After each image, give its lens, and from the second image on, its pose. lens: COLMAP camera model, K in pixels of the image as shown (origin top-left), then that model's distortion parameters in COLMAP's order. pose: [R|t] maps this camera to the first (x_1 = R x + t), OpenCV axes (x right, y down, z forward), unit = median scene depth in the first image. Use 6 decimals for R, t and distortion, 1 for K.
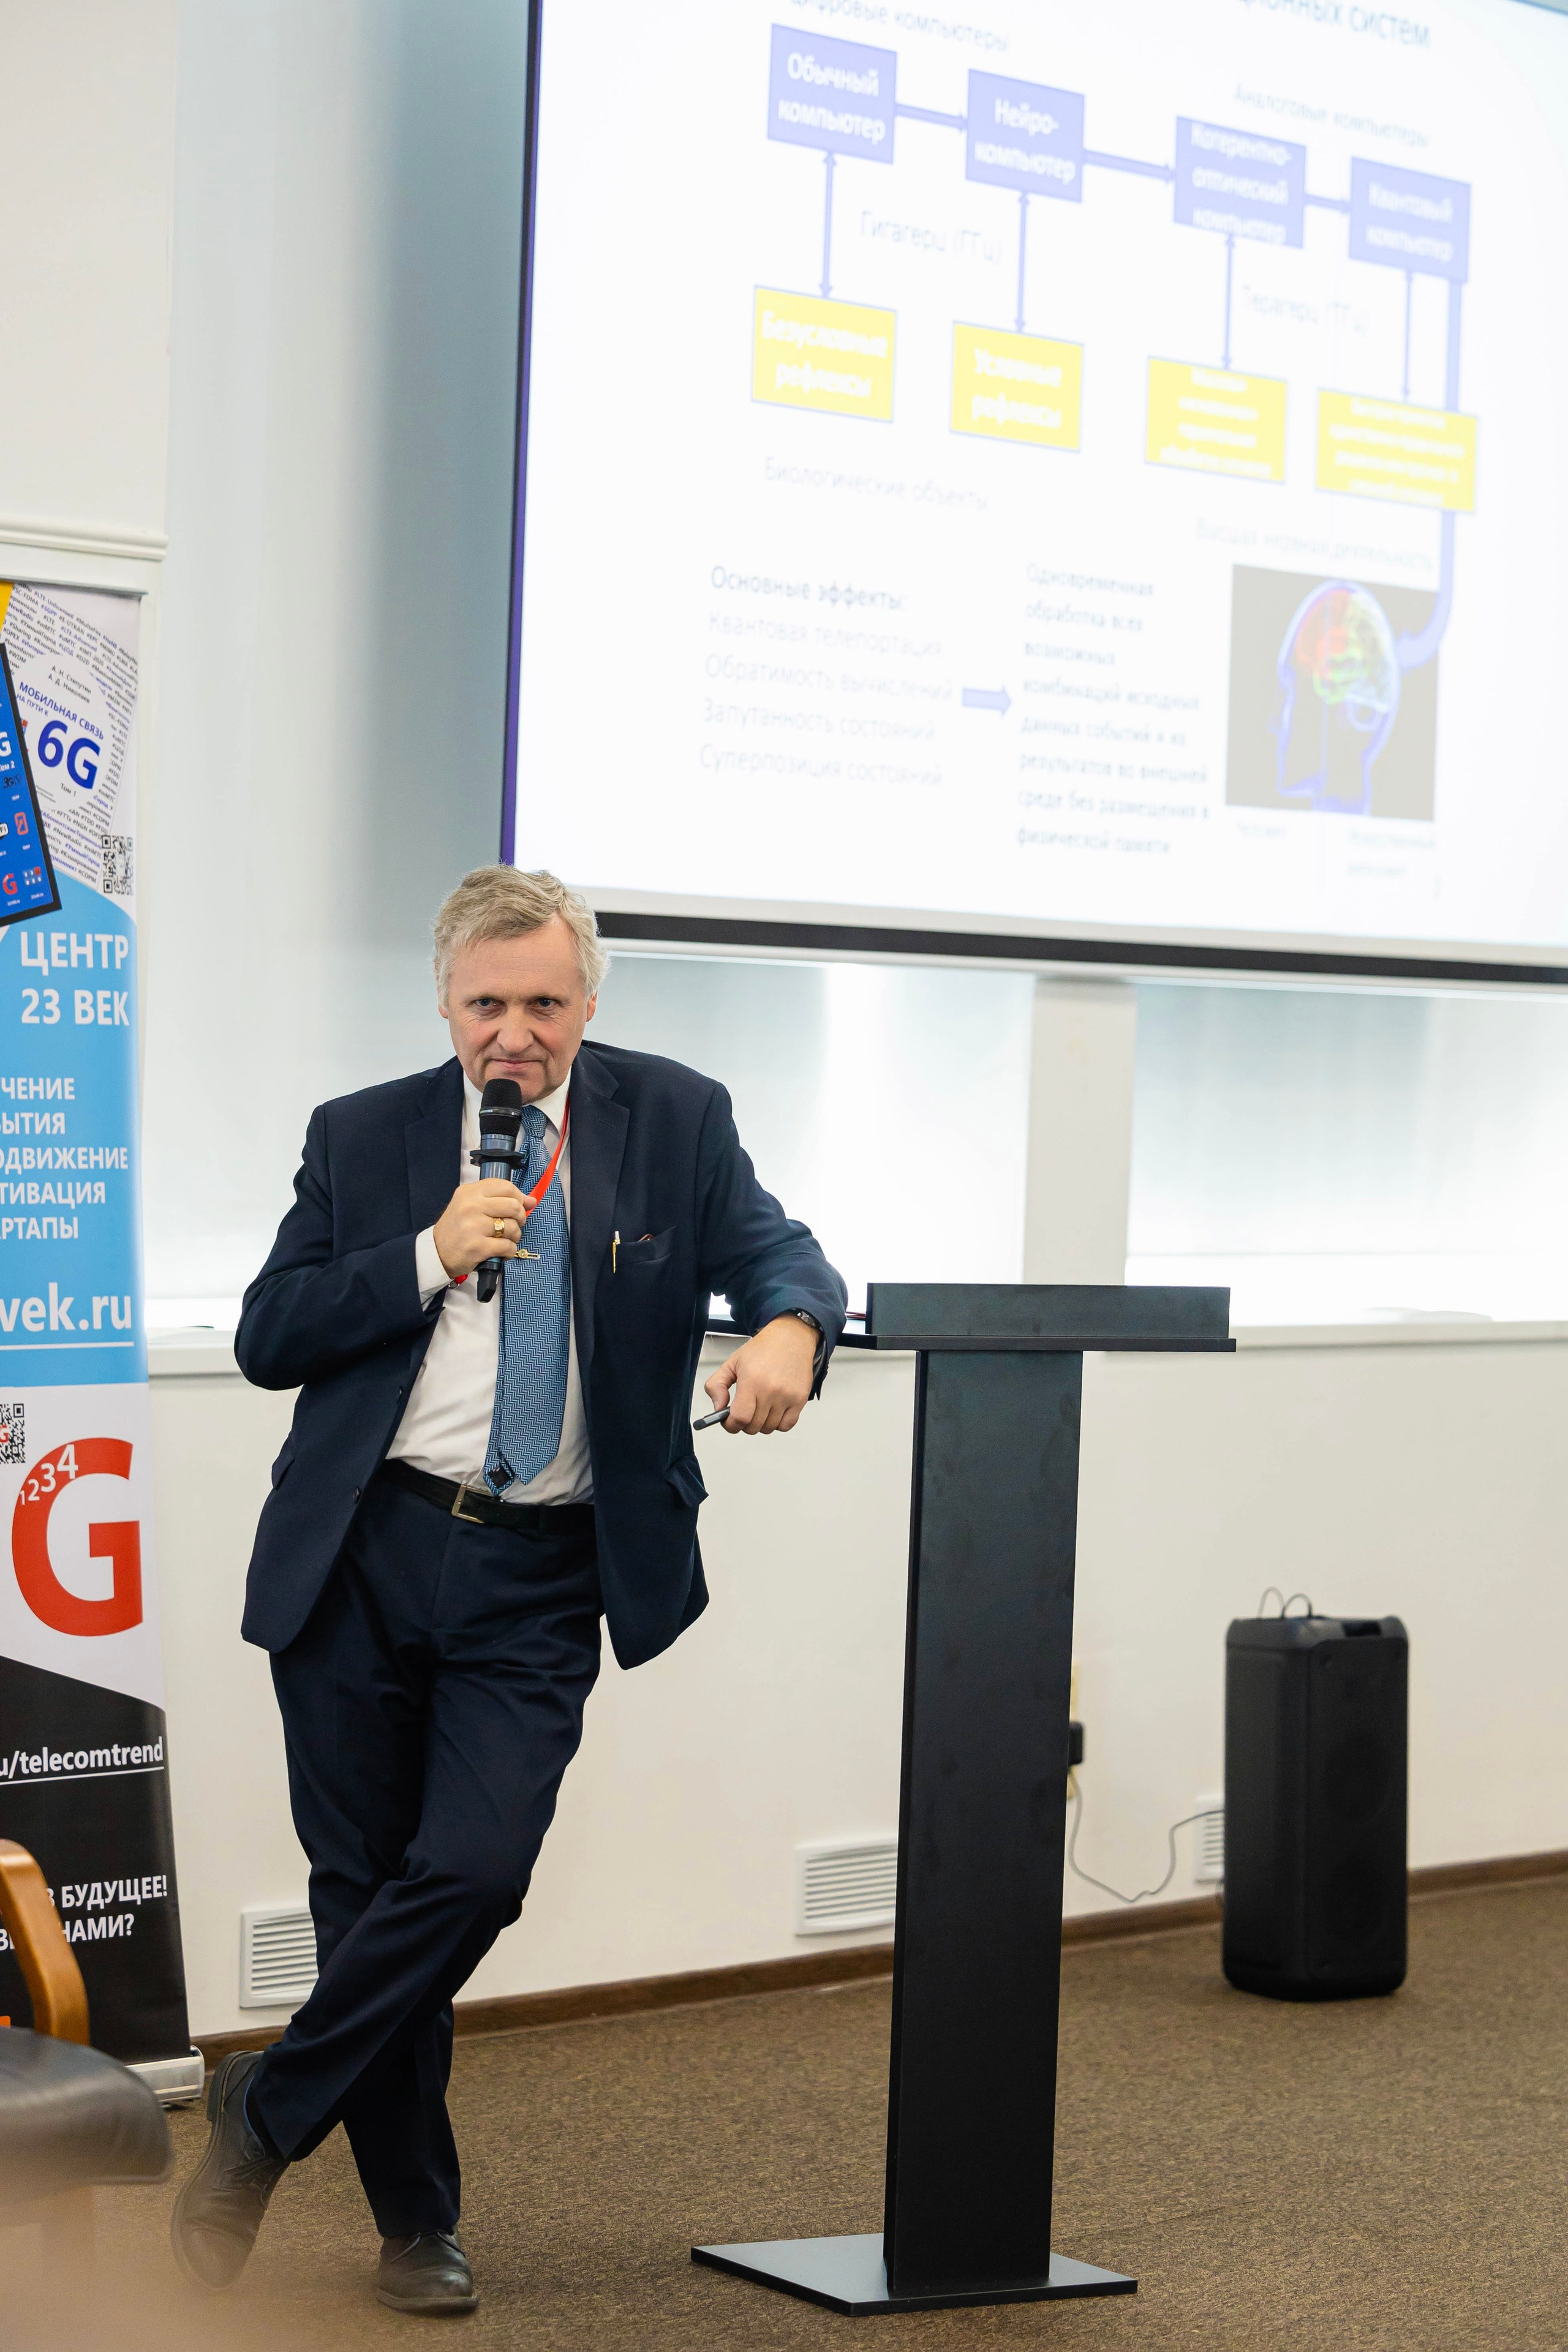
lens RADIAL K [[6590.0, 0, 784.0], [0, 6590.0, 1176.0], [0, 0, 1]] dist [-0.010874, -0.901918]
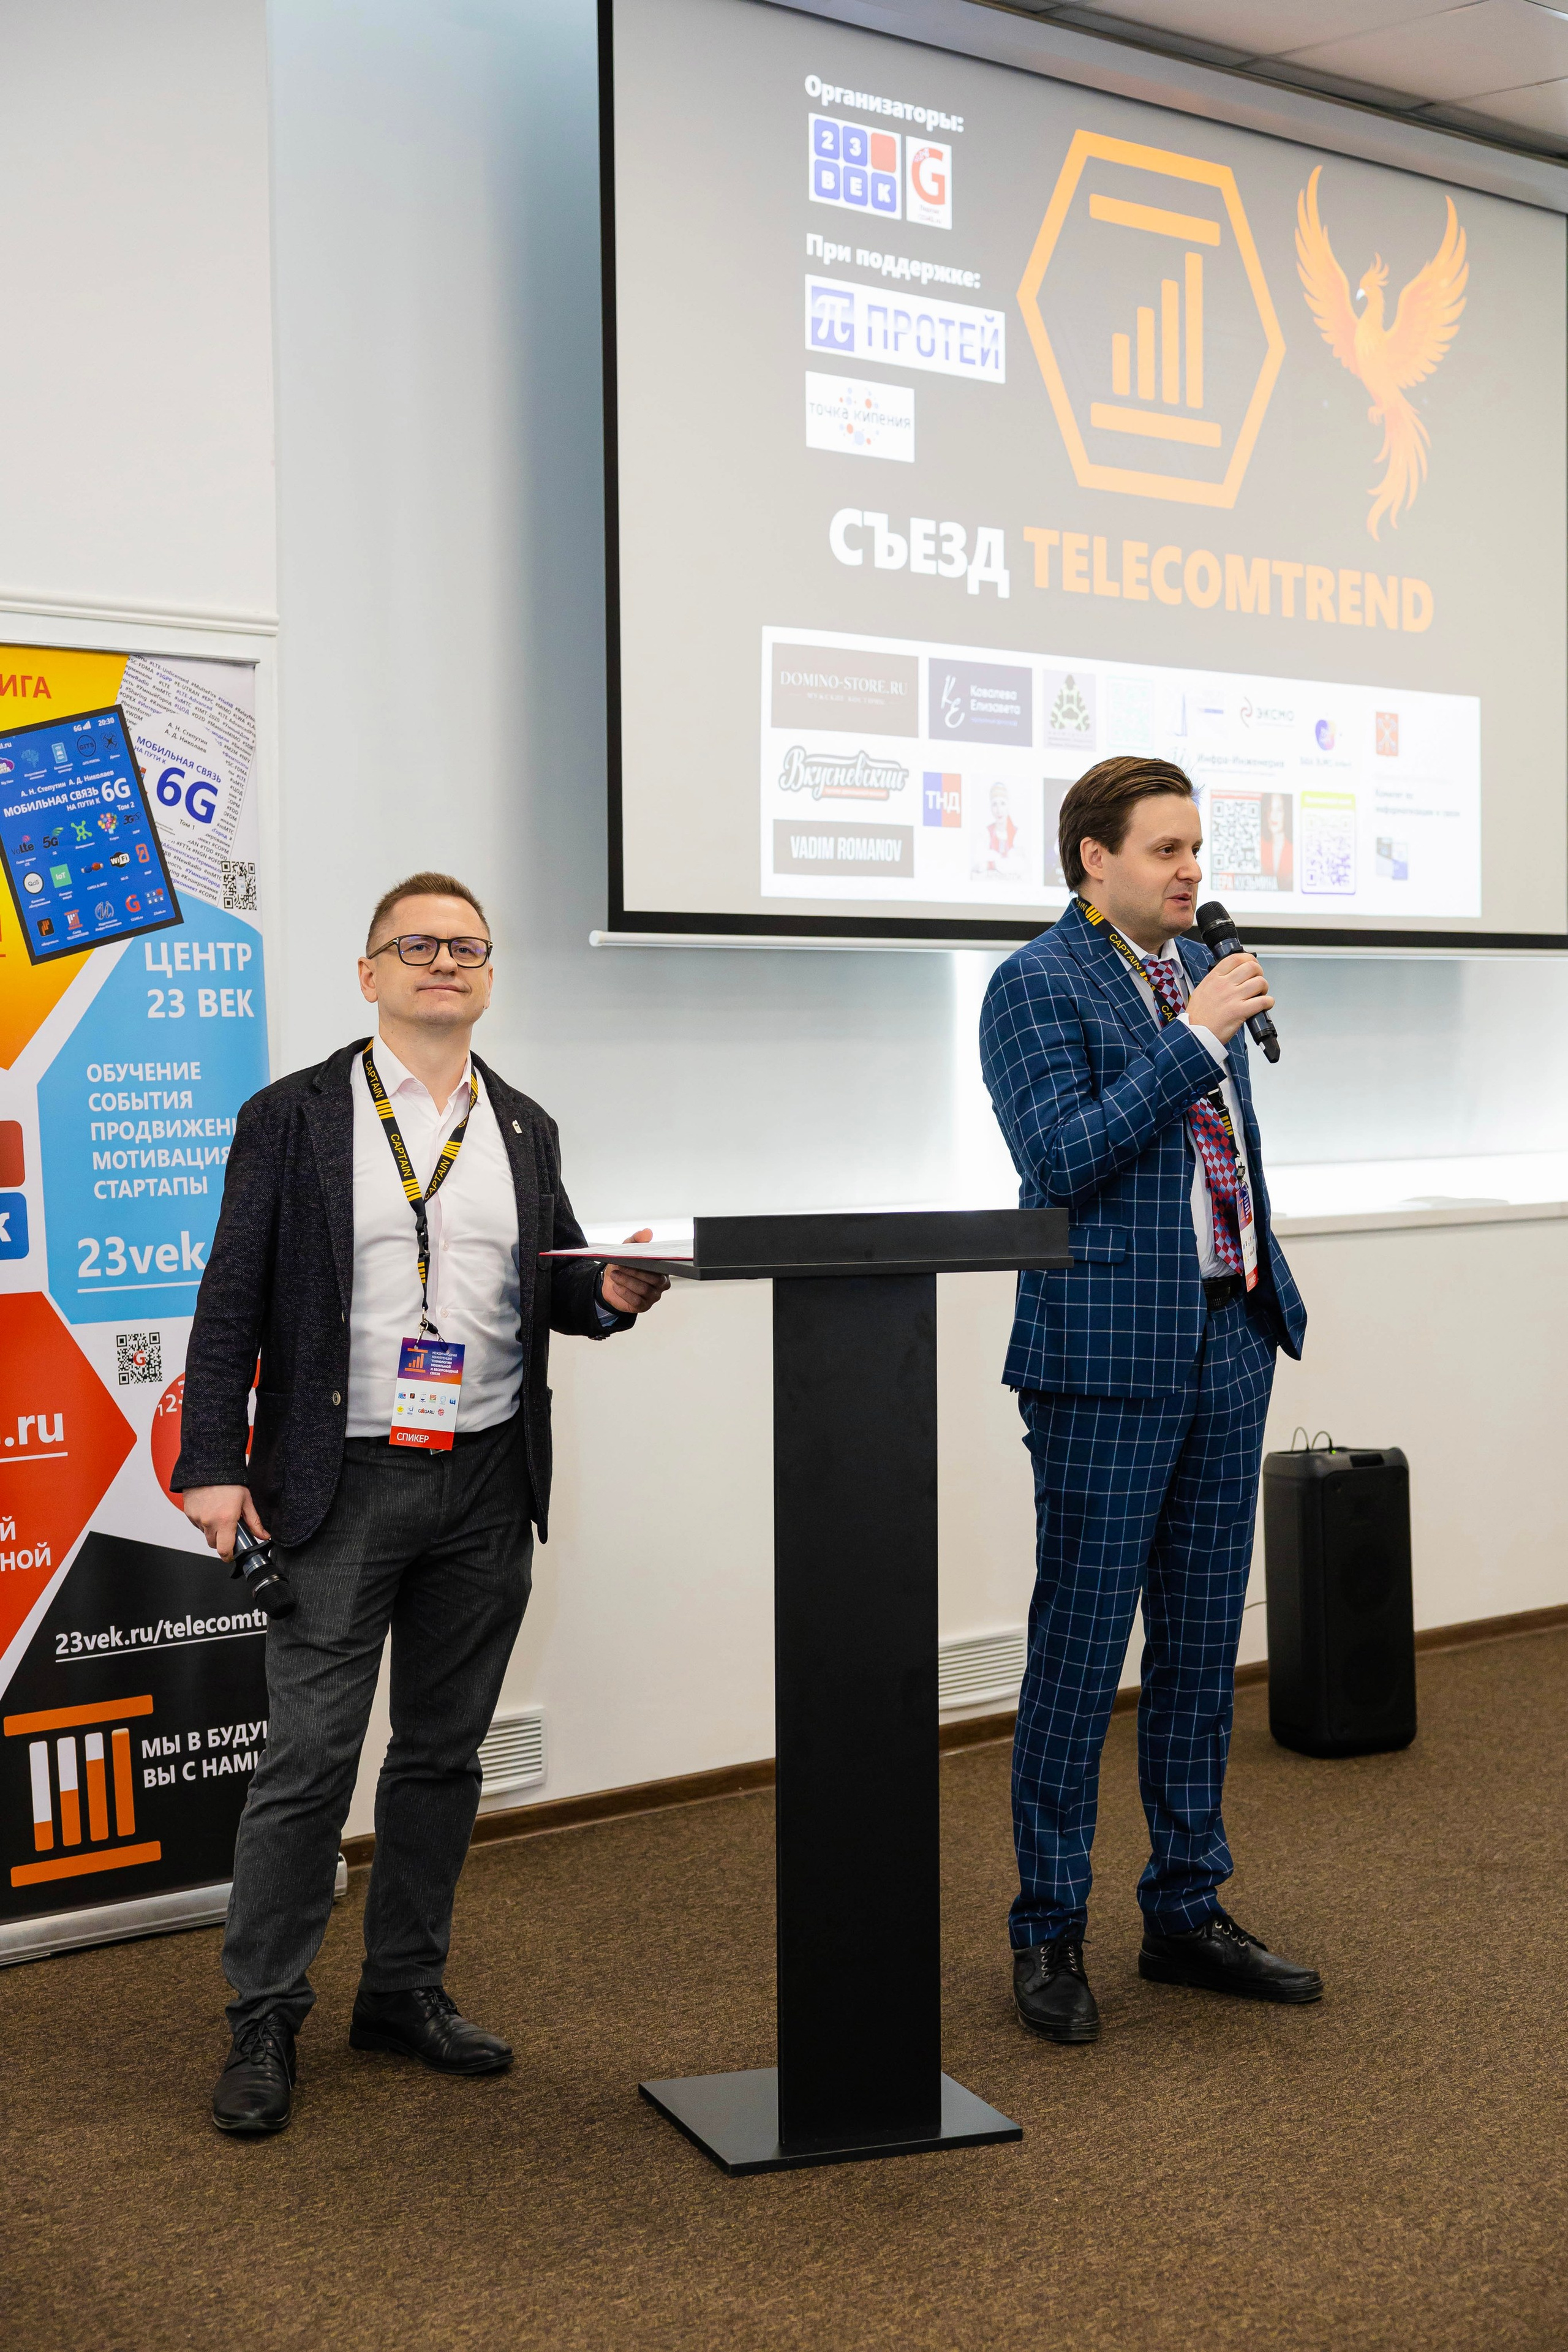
lens RADIAL K [[3494.0, 0, 784.0], [0, 3494.0, 1176.0], [0, 0, 1]] dist [0.013402, 0.026130]
pose [[0.987246, -0.037081, -0.154824, 0.097432], [0.039362, 0.999157, 0.011694, 0.002875], [0.154260, -0.017639, 0.987873, 0.380919]]
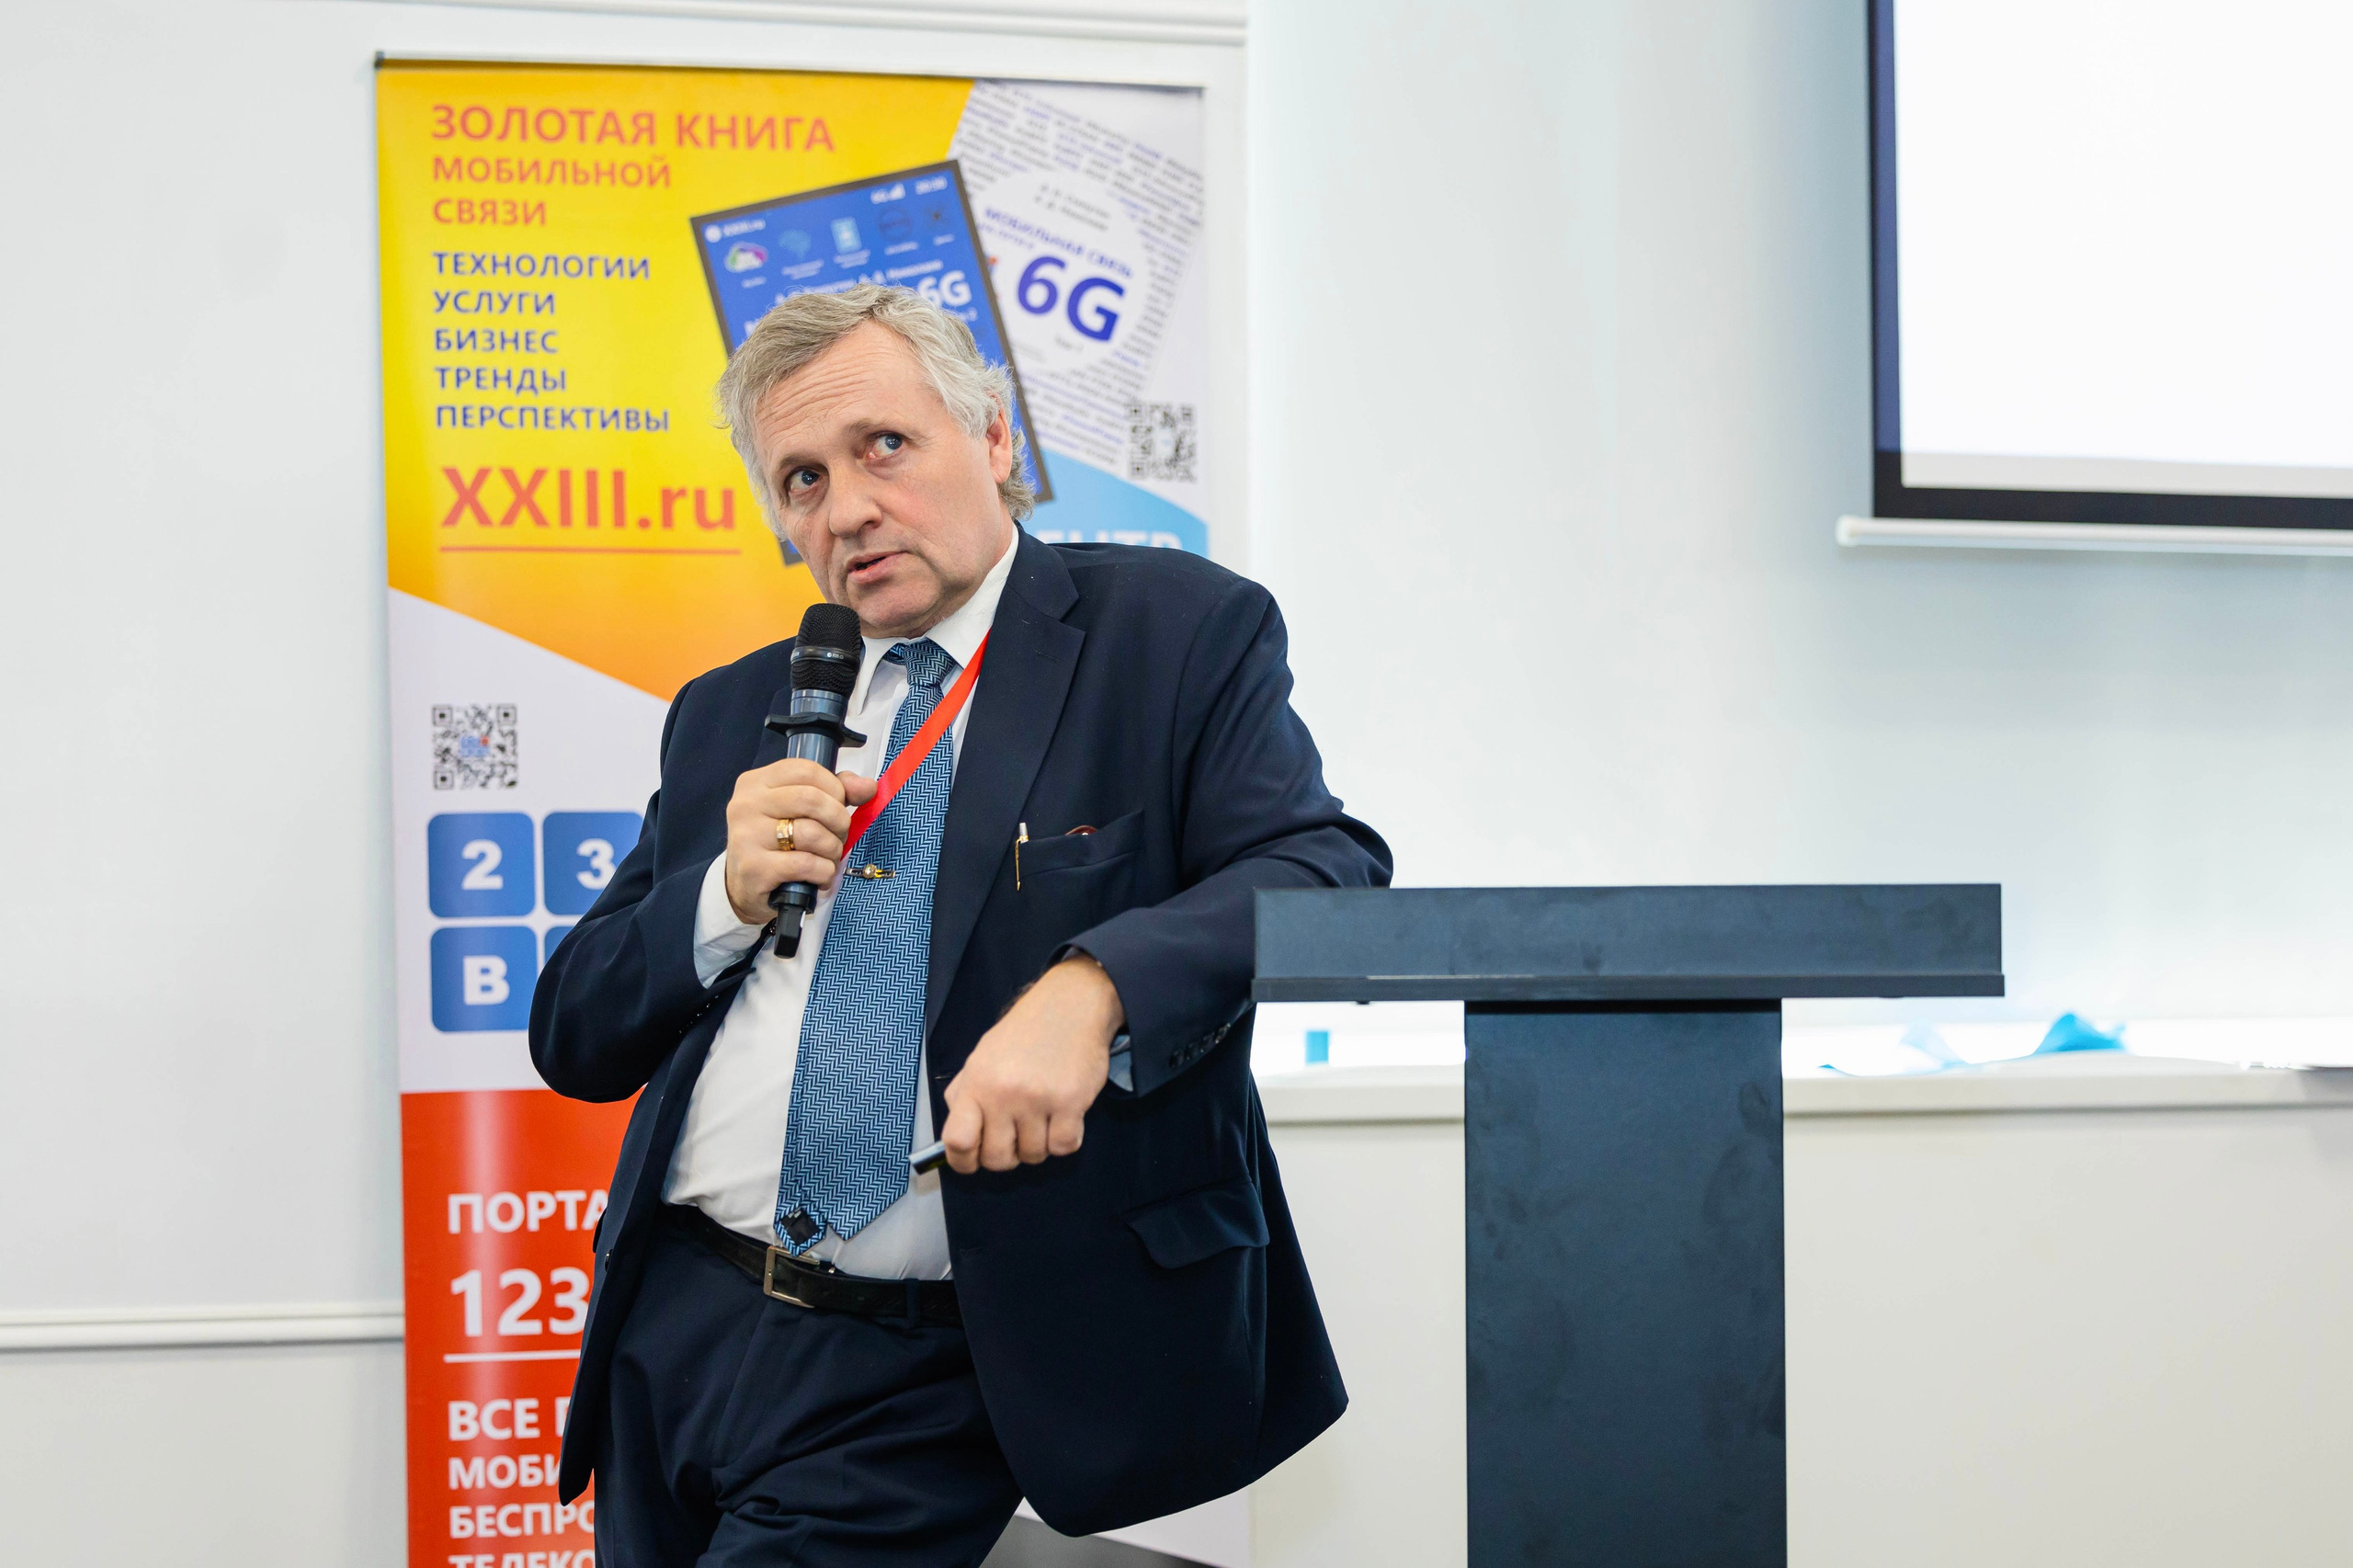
lens RADIAL K [[4926.1, 0, 1176.5], [0, 4926.1, 784.0], [0, 0, 1]] dist [-0.083359, 0.113930]
pose [[0.829429, -0.059391, -0.555445, 0.213418], [0.024540, 0.997246, -0.069986, 0.031684], [0.558072, 0.044418, 0.828603, 0.542346]]
